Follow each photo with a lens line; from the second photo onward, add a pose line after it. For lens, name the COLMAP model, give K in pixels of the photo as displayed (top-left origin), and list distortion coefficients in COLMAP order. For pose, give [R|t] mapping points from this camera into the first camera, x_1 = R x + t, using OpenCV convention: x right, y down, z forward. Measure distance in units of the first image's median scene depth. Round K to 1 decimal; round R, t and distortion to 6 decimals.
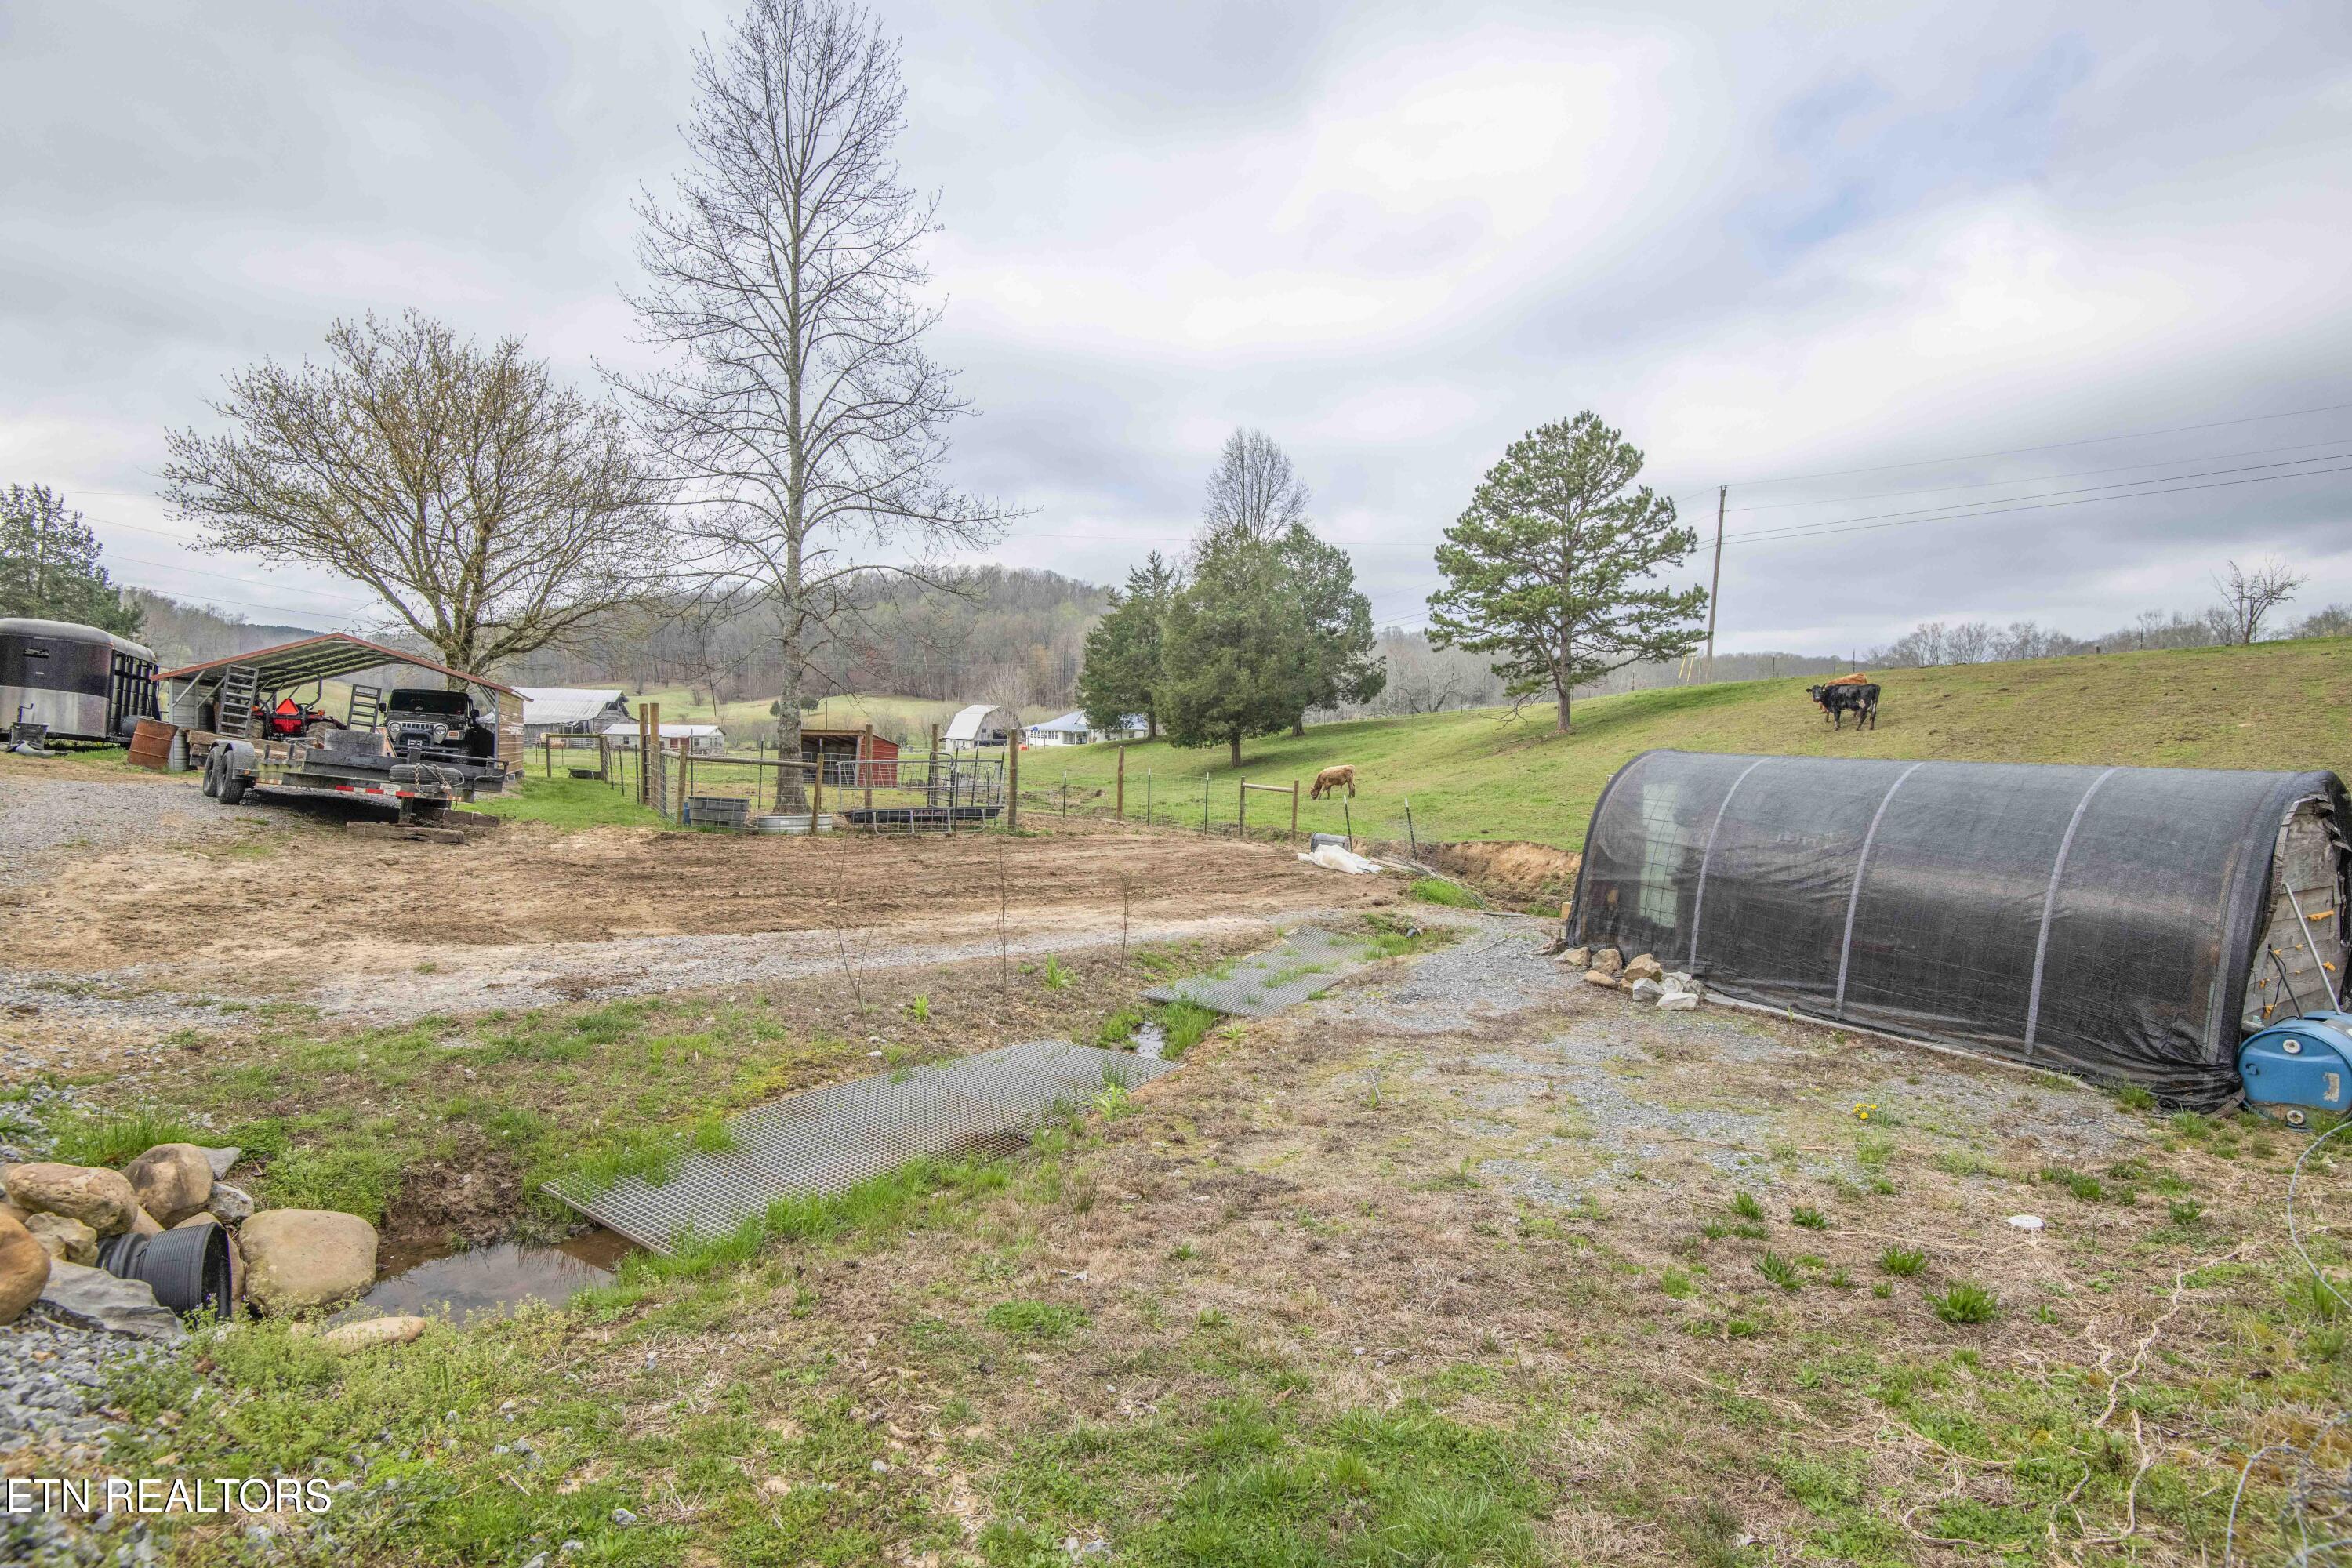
lens RADIAL K [[1084.6, 0, 1182.7], [0, 1084.6, 778.7], [0, 0, 1]] dist [-0.012010, -0.018236]
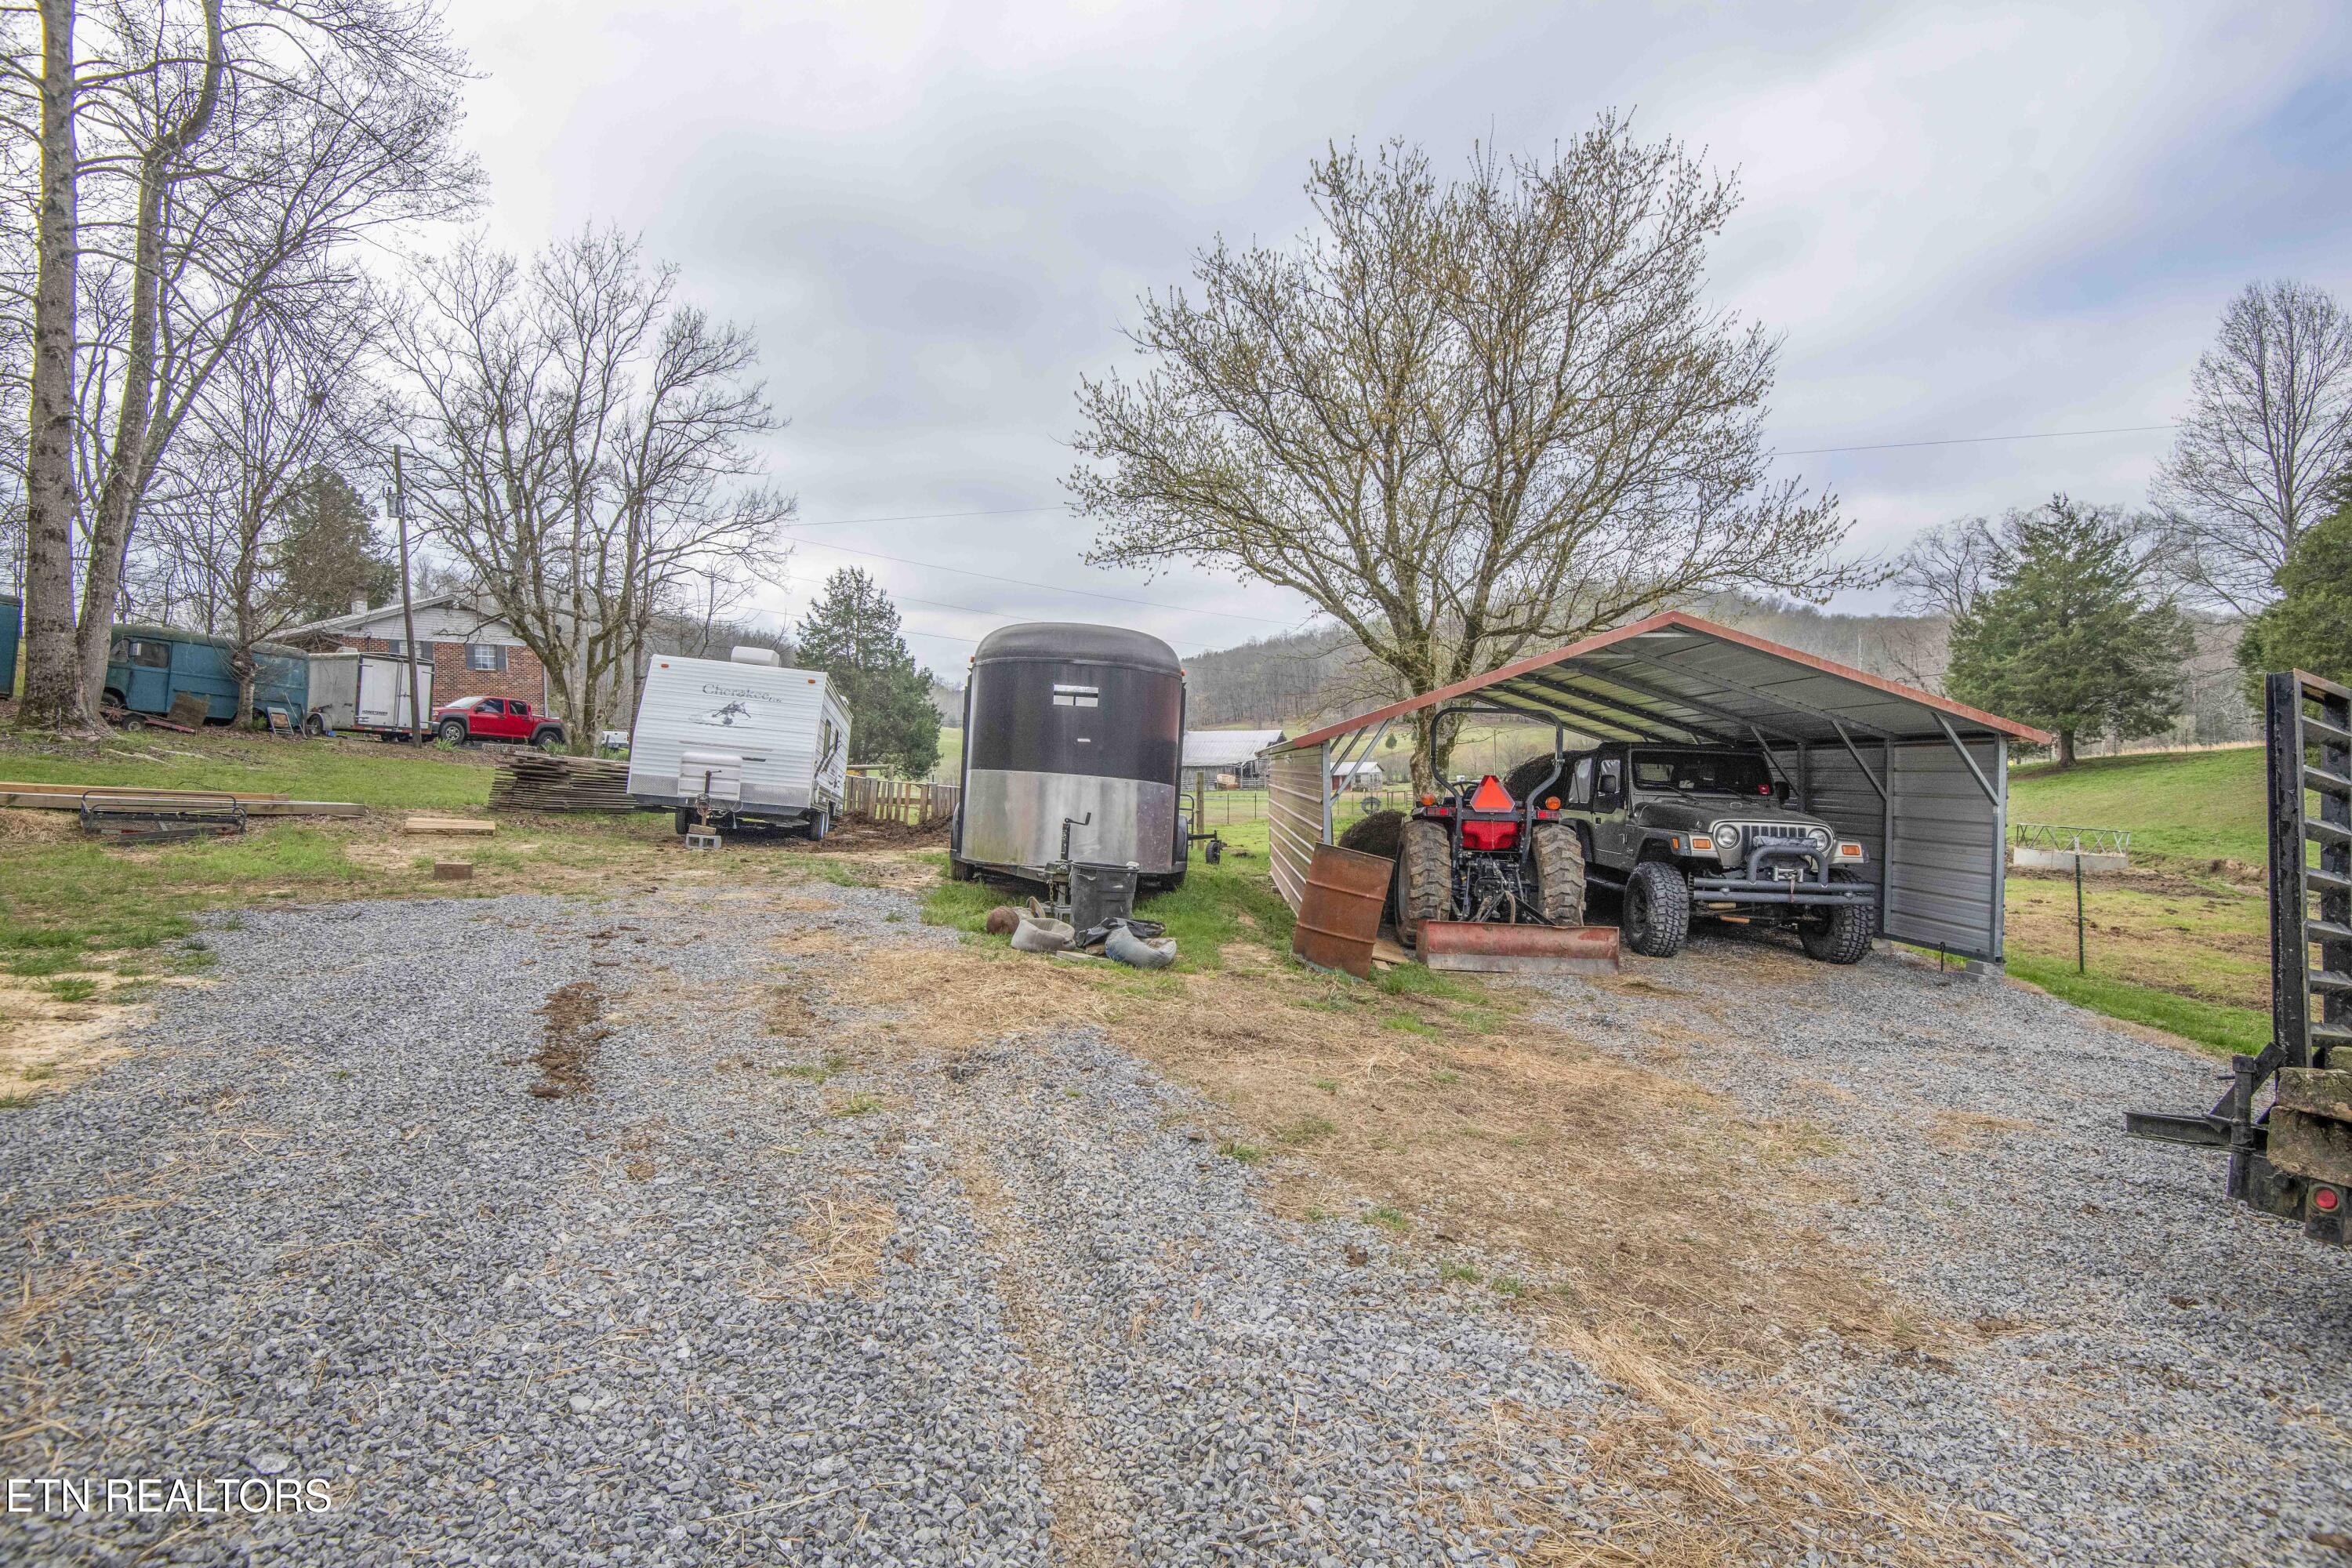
lens RADIAL K [[1084.6, 0, 1182.7], [0, 1084.6, 778.7], [0, 0, 1]] dist [-0.012010, -0.018236]
pose [[0.868534, -0.023506, -0.495072, -0.490976], [0.010949, 0.999541, -0.028249, -0.042016], [0.495509, 0.019115, 0.868393, 0.363575]]
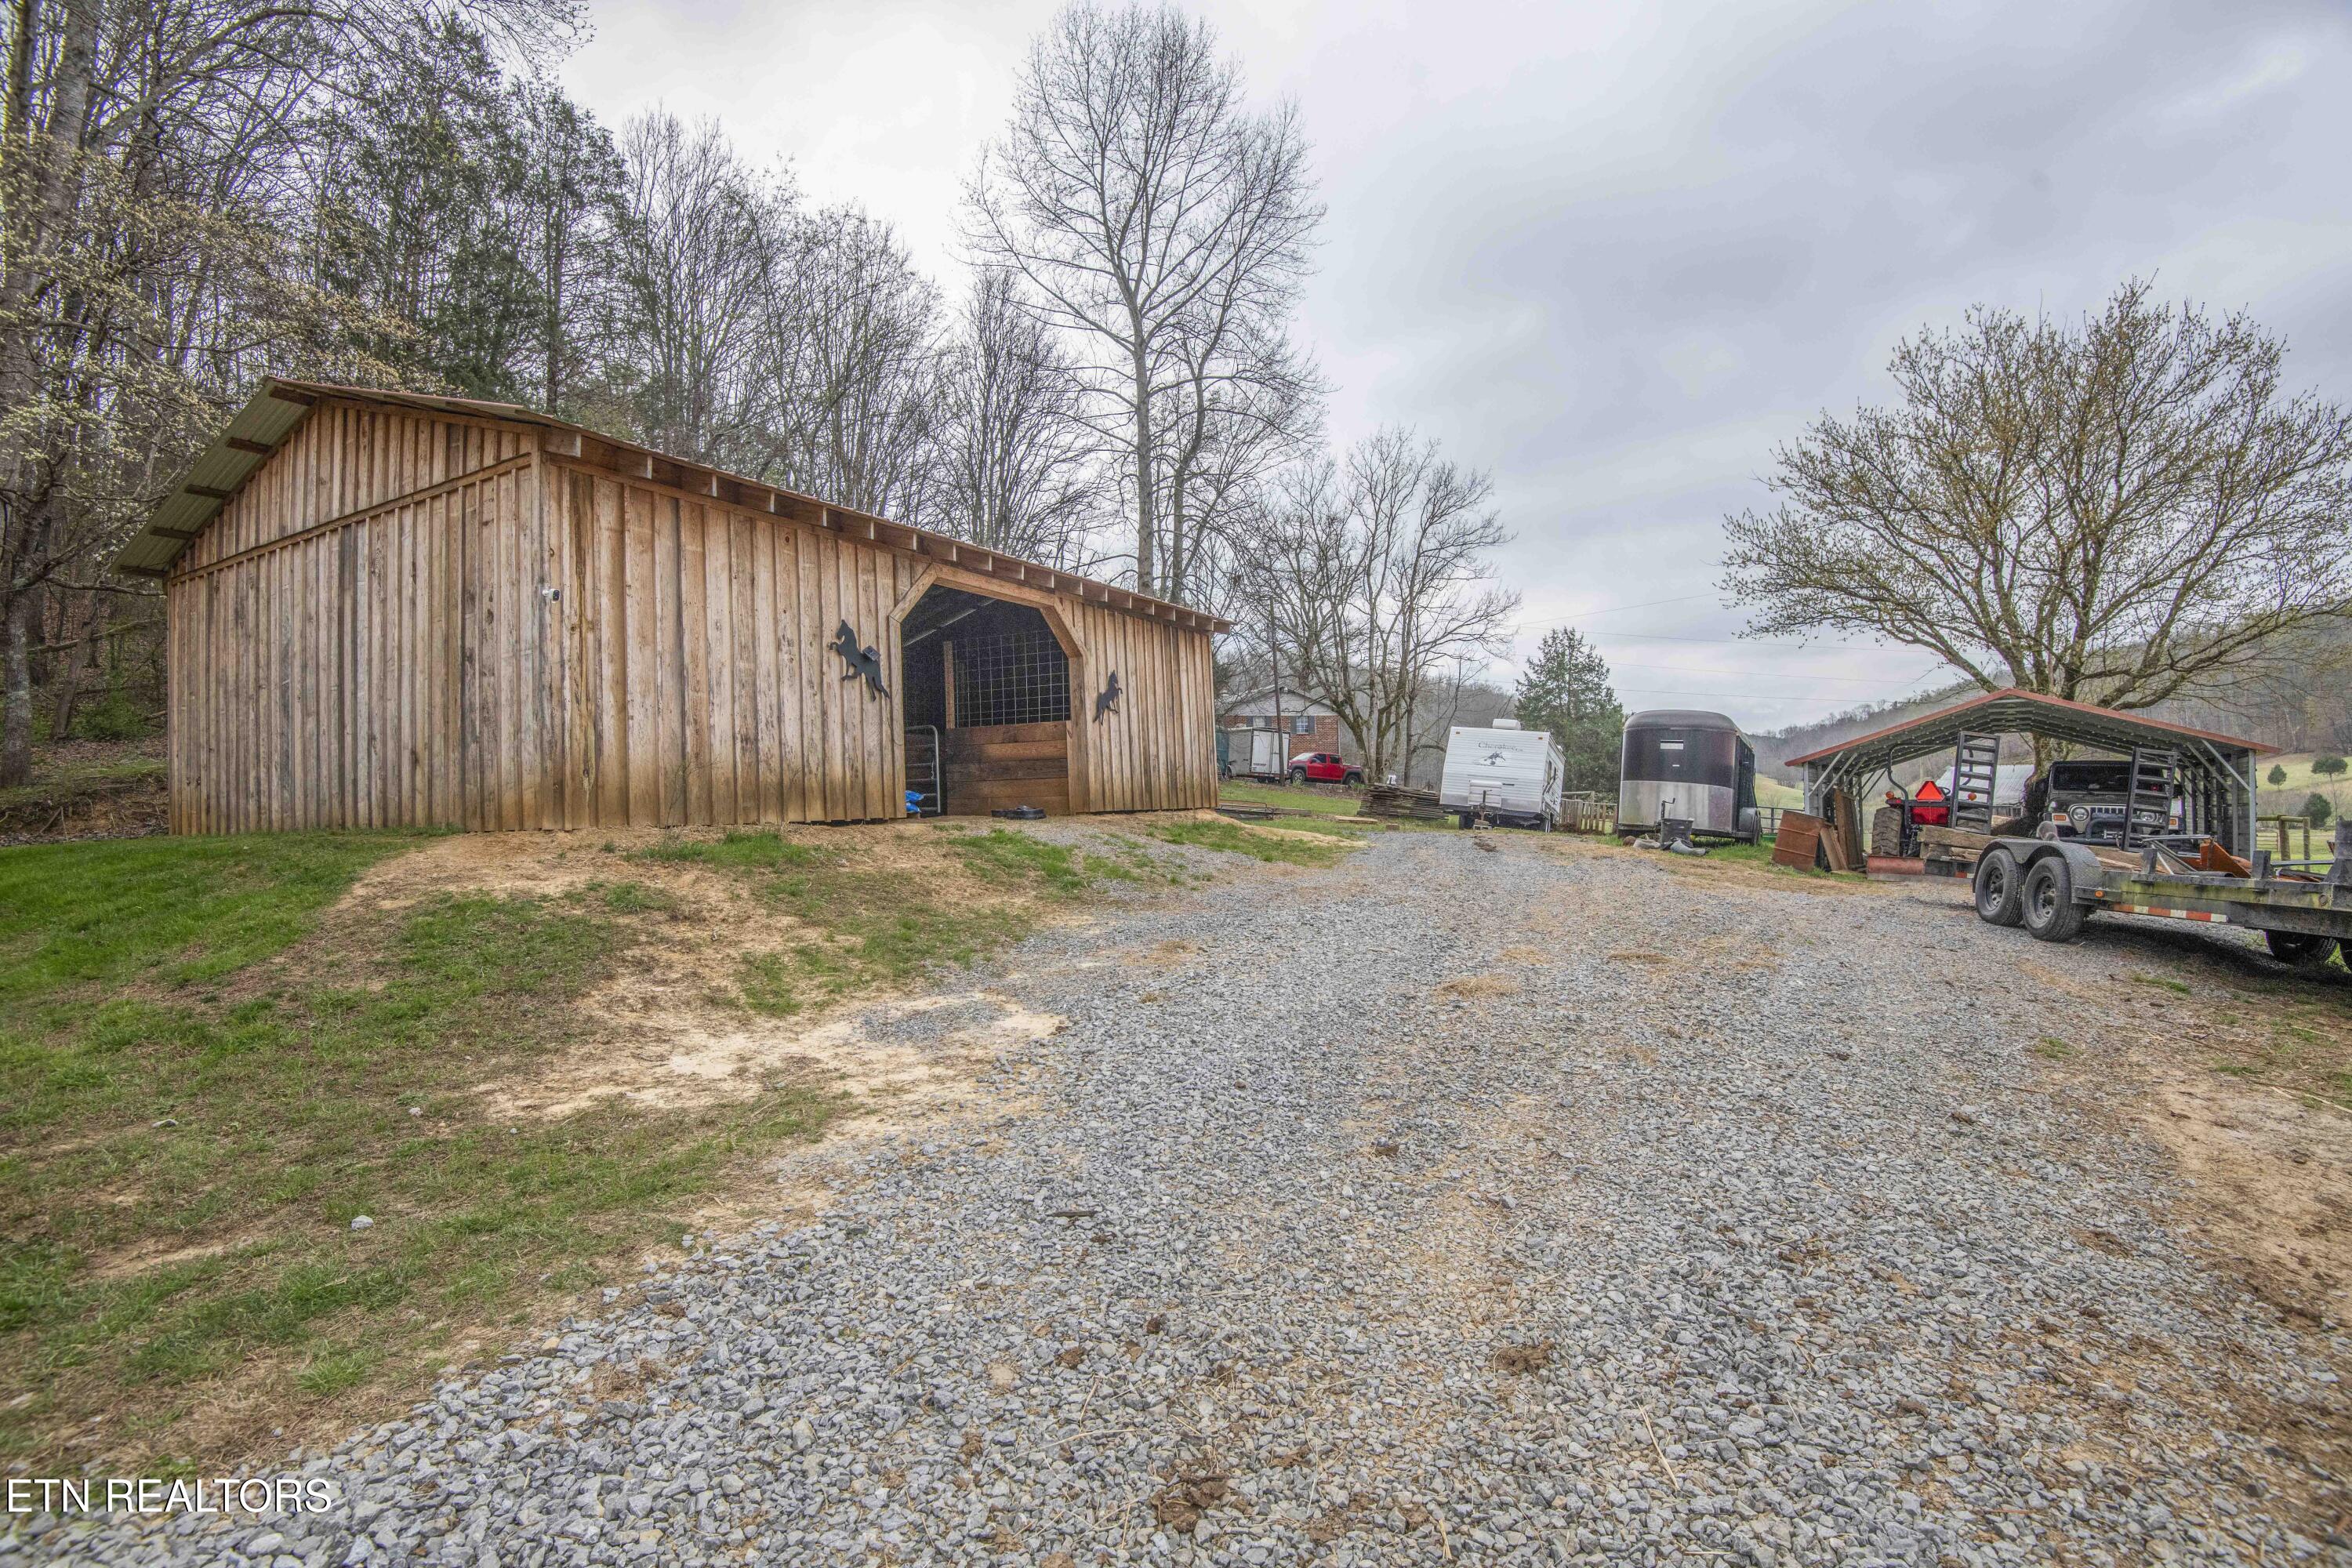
lens RADIAL K [[1083.2, 0, 1171.5], [0, 1083.2, 820.4], [0, 0, 1]] dist [-0.048603, -0.000101]
pose [[0.396484, -0.021691, -0.917785, -0.234847], [-0.015422, 0.999422, -0.030283, -0.009211], [0.917912, 0.026161, 0.395921, 0.119655]]
